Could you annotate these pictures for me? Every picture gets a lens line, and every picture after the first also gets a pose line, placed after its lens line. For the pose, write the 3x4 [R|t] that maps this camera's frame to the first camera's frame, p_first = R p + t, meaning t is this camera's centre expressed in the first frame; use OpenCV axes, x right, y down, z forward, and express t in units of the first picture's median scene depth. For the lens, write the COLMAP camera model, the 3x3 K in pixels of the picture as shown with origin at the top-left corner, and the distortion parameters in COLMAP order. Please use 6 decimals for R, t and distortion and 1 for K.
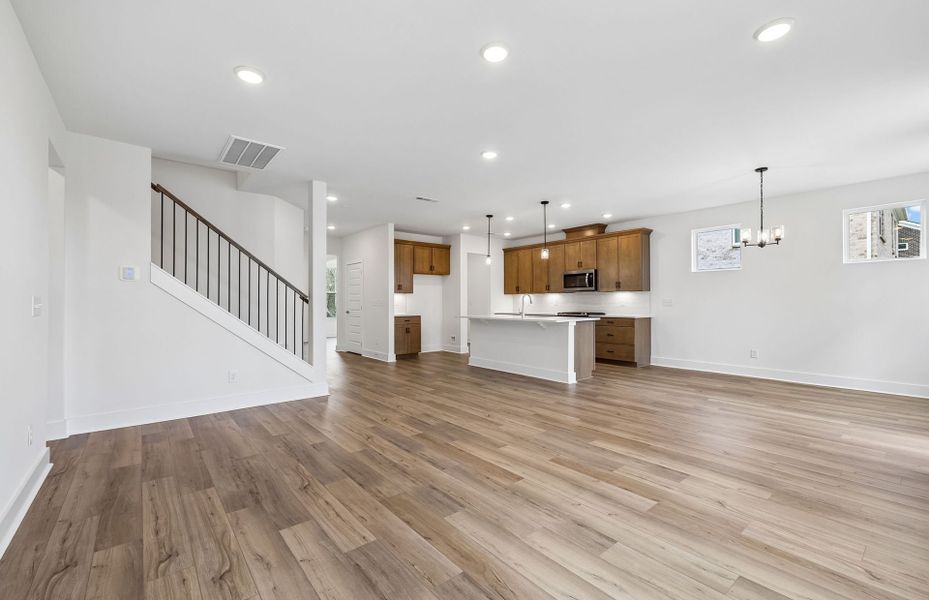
lens RADIAL K [[392.3, 0, 464.5], [0, 392.3, 300.0], [0, 0, 1]] dist [-0.001606, -0.000204]
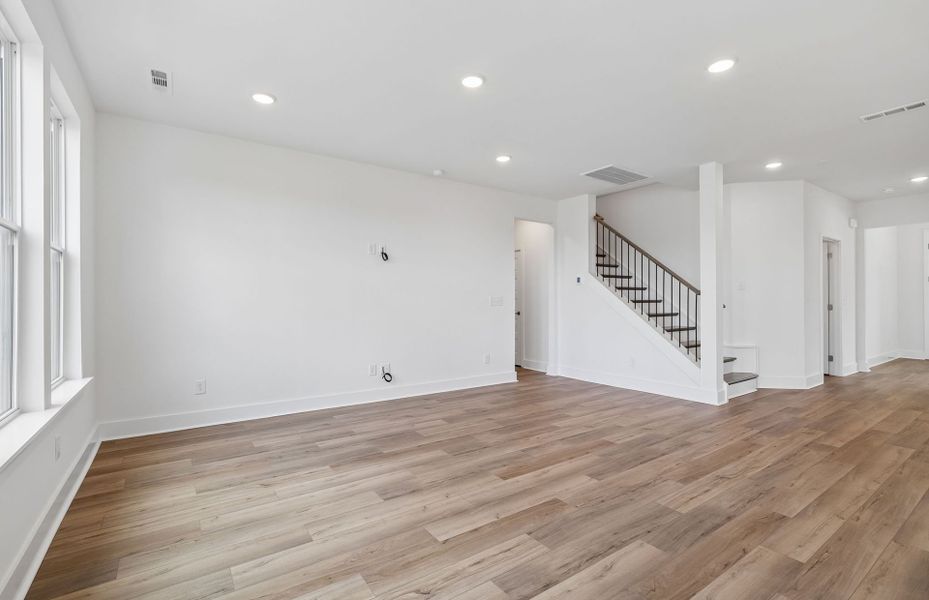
lens RADIAL K [[423.8, 0, 464.5], [0, 423.8, 300.0], [0, 0, 1]] dist [-0.000466, 0.000062]
pose [[-0.080733, 0.002706, -0.996732, 1.050778], [0.008318, 0.999963, 0.002041, 0.001995], [0.996701, -0.008126, -0.080752, 0.857292]]
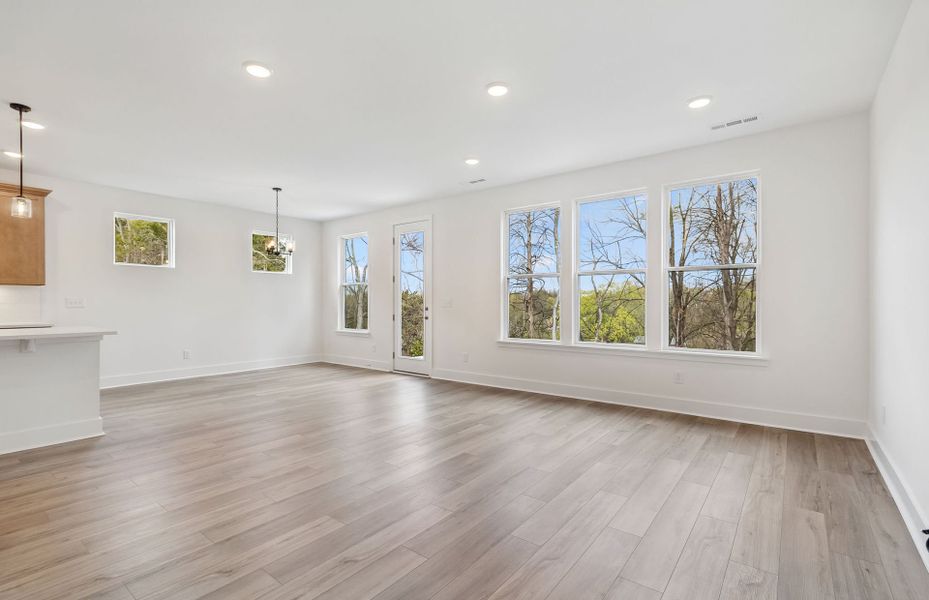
lens RADIAL K [[429.5, 0, 464.5], [0, 429.5, 300.0], [0, 0, 1]] dist [0.000489, 0.000013]
pose [[-0.218793, 0.007560, 0.975742, -0.938531], [-0.004284, 0.999953, -0.008708, 0.013815], [-0.975762, -0.006086, -0.218750, 1.104963]]
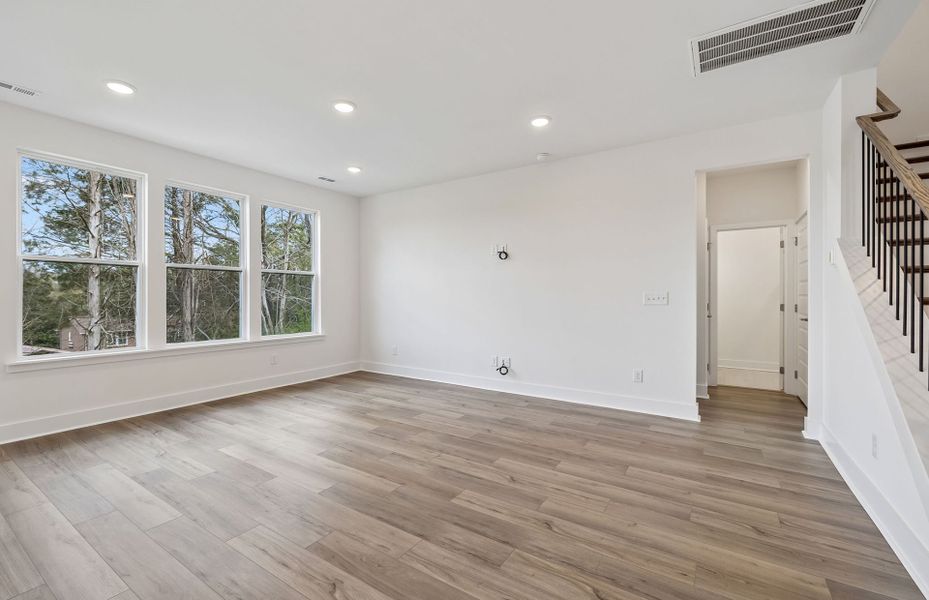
lens RADIAL K [[392.3, 0, 464.5], [0, 392.3, 300.0], [0, 0, 1]] dist [-0.001606, -0.000204]
pose [[-0.954674, 0.003522, -0.297633, 0.070745], [0.003128, 0.999993, 0.001801, 0.011958], [0.297637, 0.000789, -0.954679, 1.896671]]
